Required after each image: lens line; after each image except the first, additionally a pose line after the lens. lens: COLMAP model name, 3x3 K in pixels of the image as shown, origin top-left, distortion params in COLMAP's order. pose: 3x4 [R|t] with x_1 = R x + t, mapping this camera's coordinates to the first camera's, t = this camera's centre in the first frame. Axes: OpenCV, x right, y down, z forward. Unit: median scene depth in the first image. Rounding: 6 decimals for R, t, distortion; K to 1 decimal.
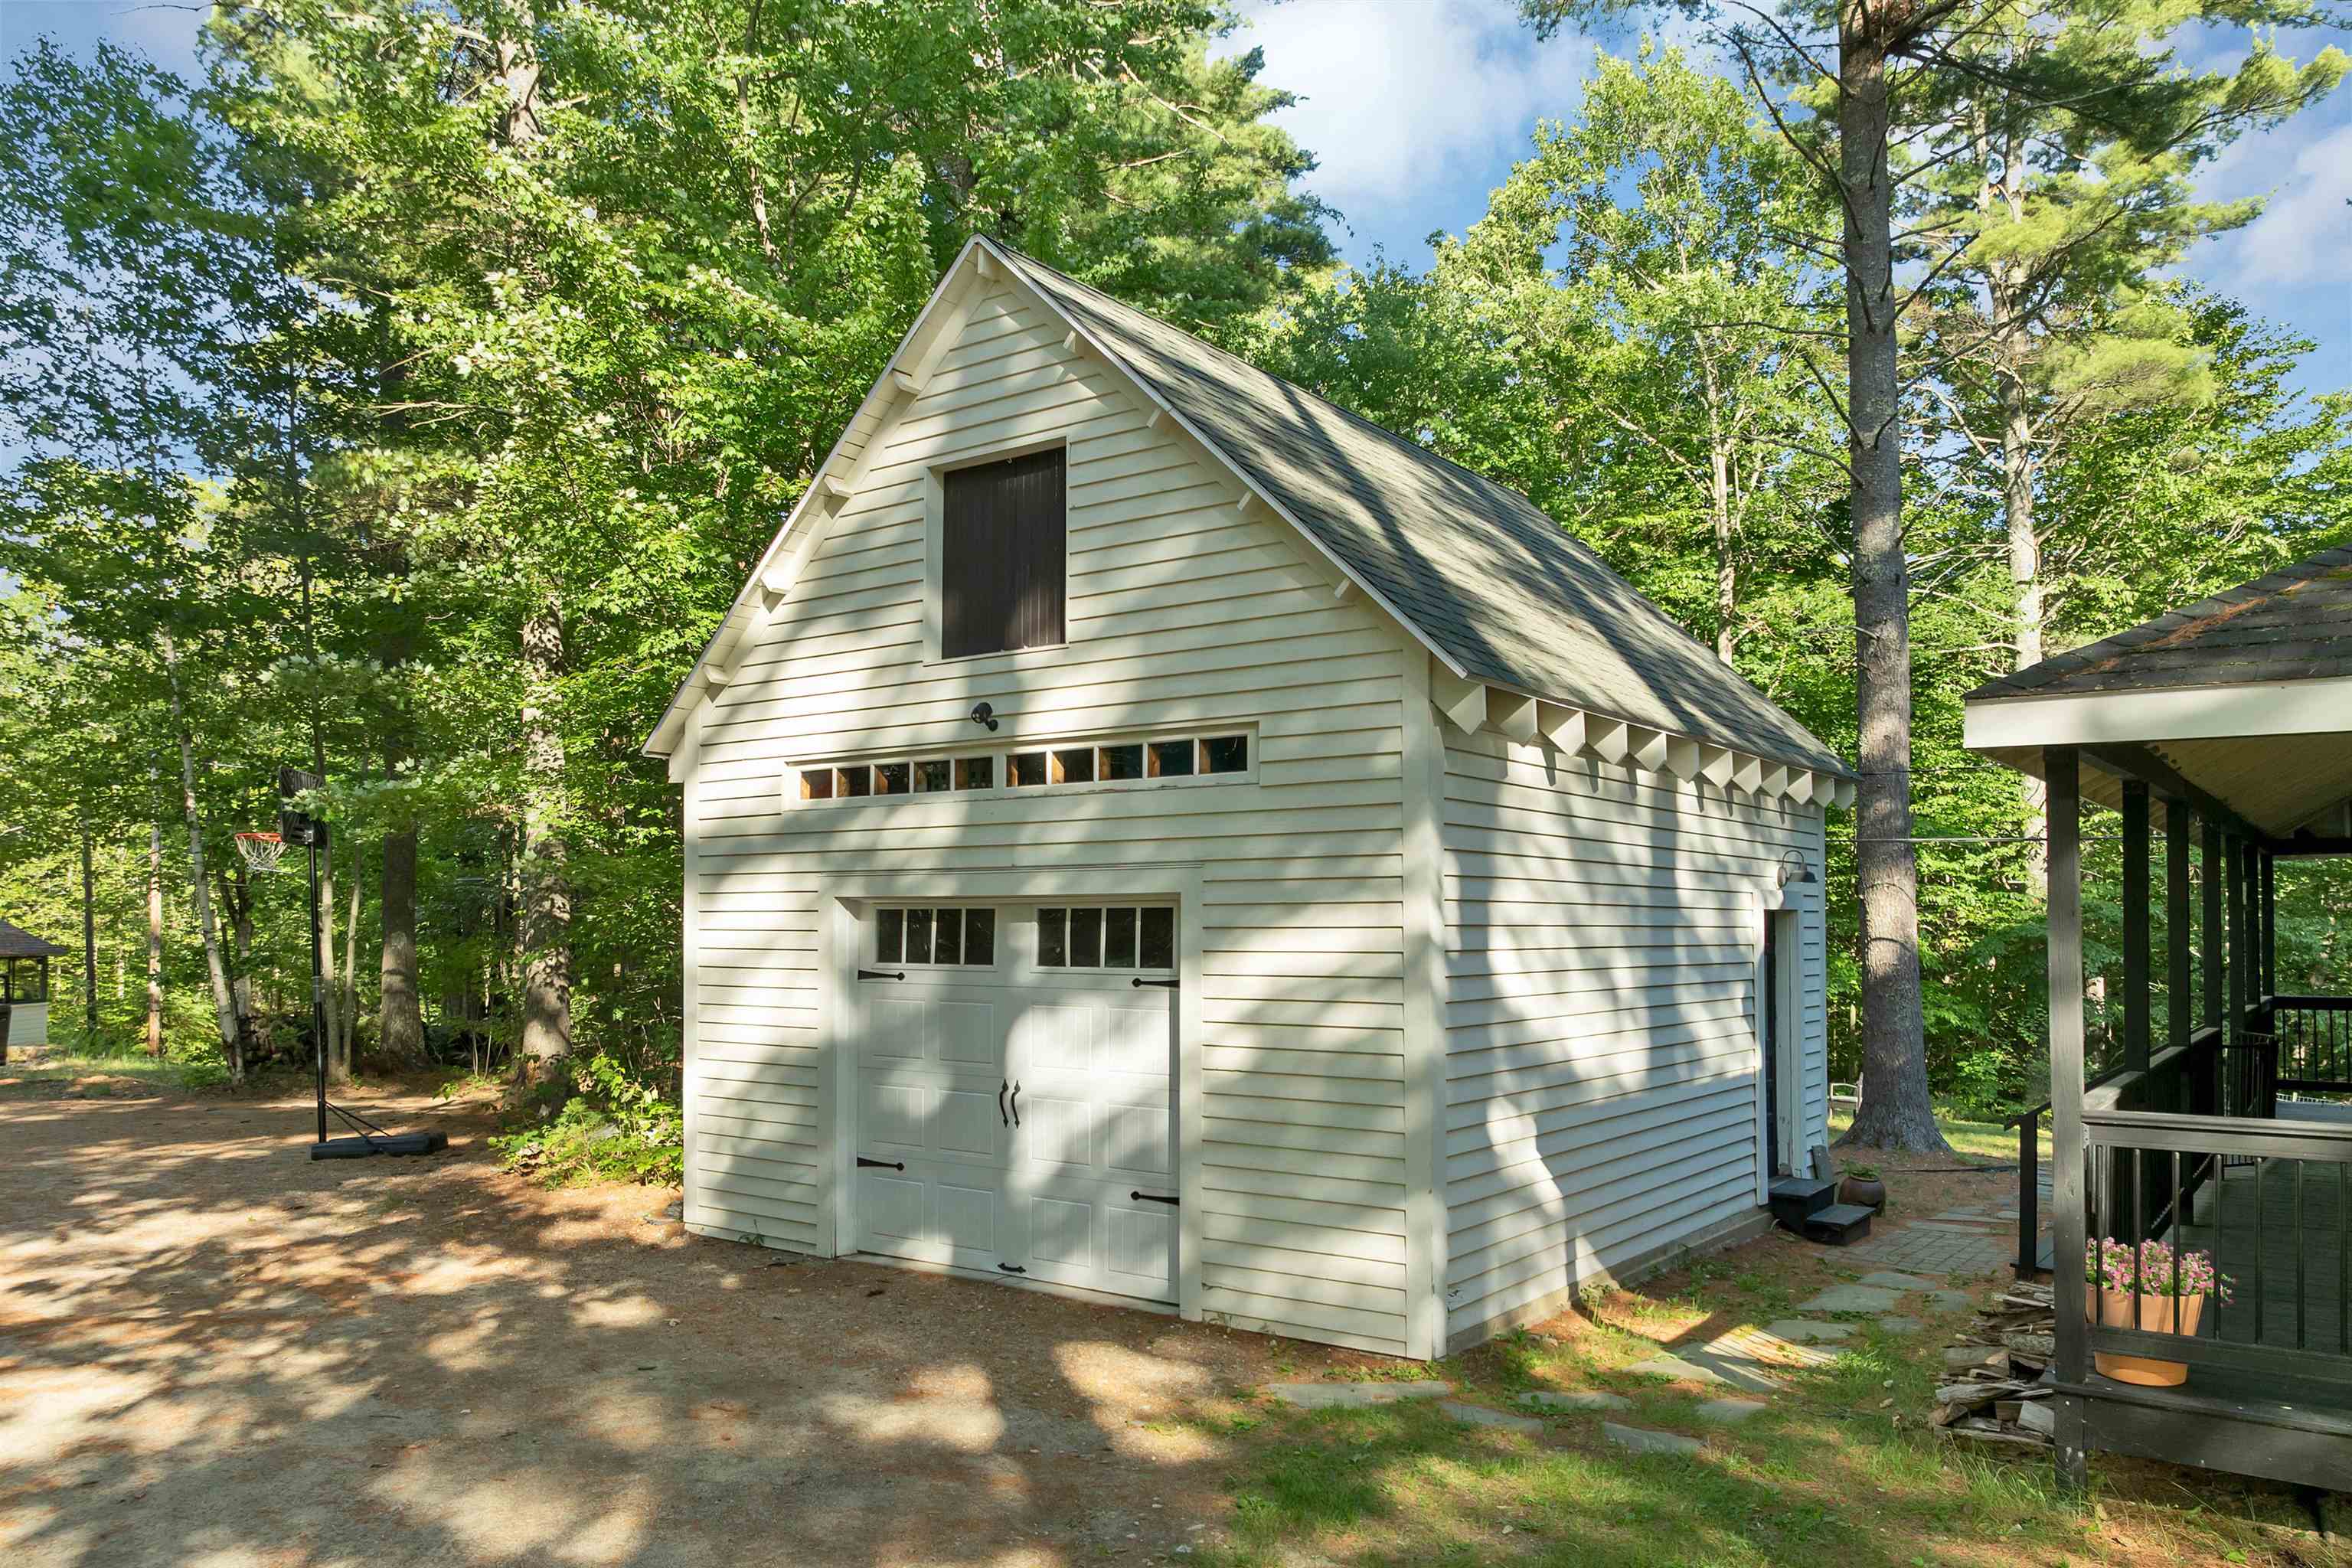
lens RADIAL K [[1690.3, 0, 1178.1], [0, 1690.3, 872.9], [0, 0, 1]] dist [-0.034021, -0.002274]
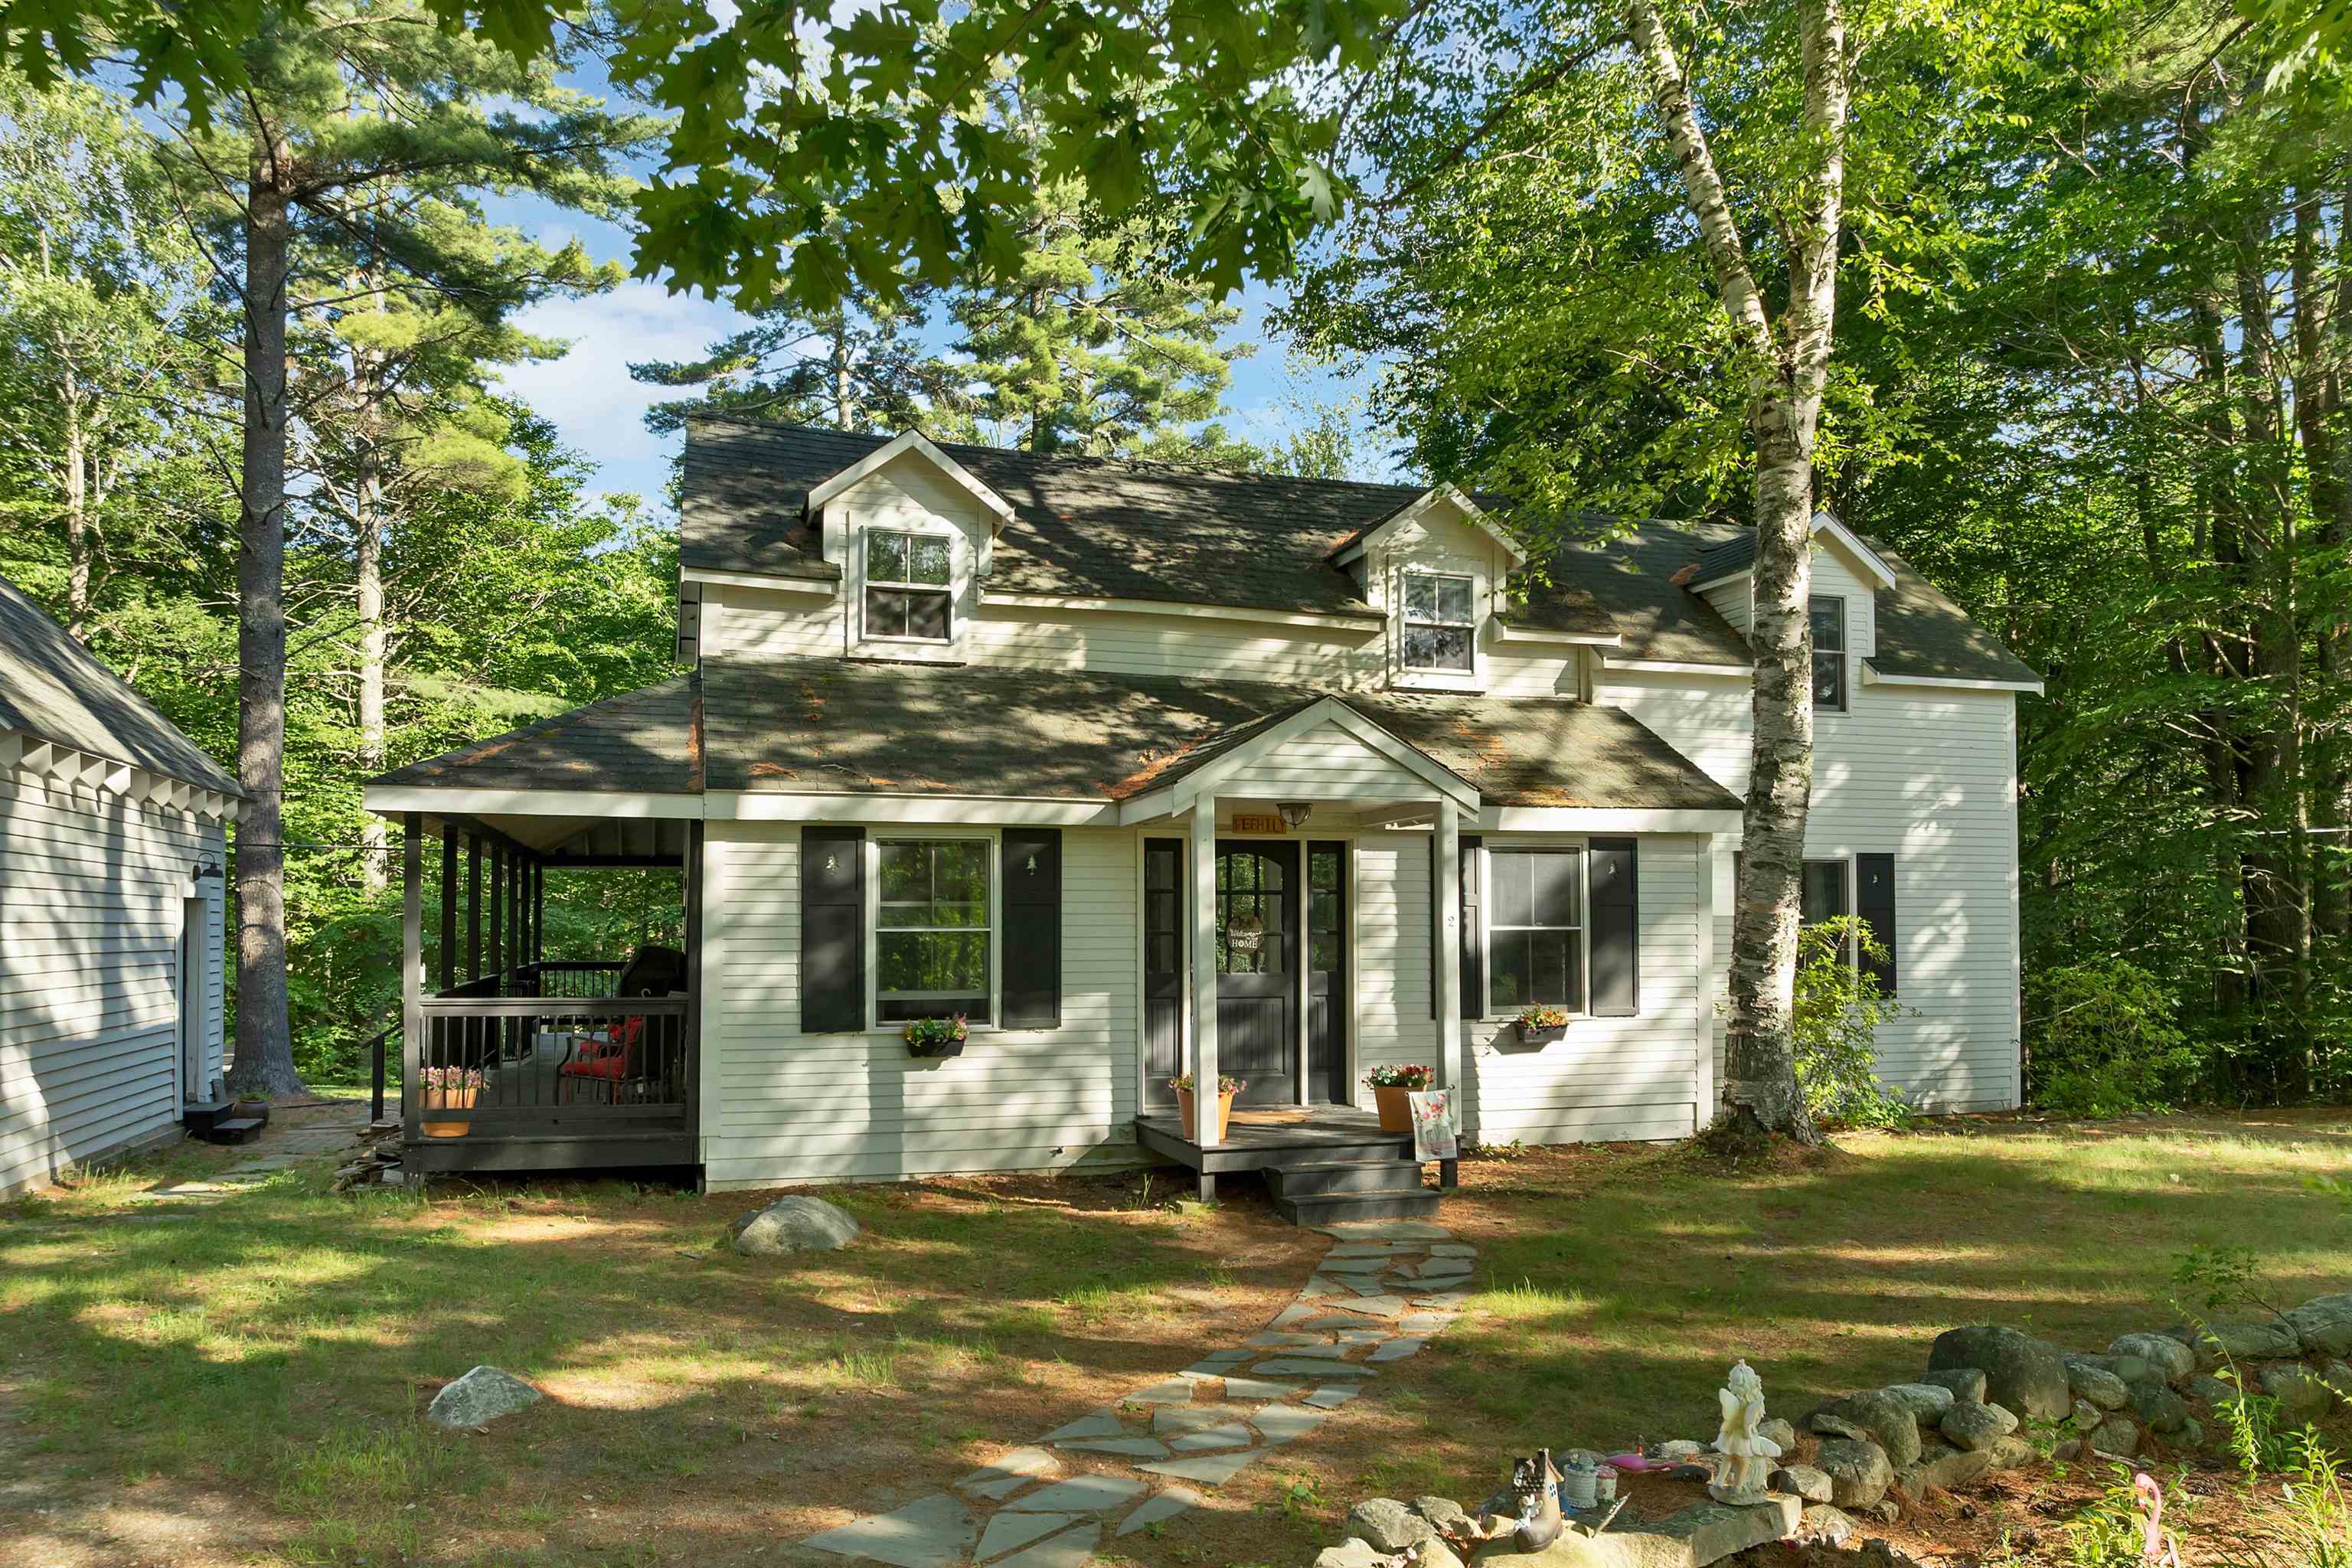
lens RADIAL K [[1802.7, 0, 1176.0], [0, 1802.7, 784.0], [0, 0, 1]] dist [-0.011340, -0.006171]
pose [[0.620234, 0.045928, 0.783071, -0.123372], [-0.013391, 0.998759, -0.047972, -0.008537], [-0.784302, 0.019268, 0.620080, -0.216481]]
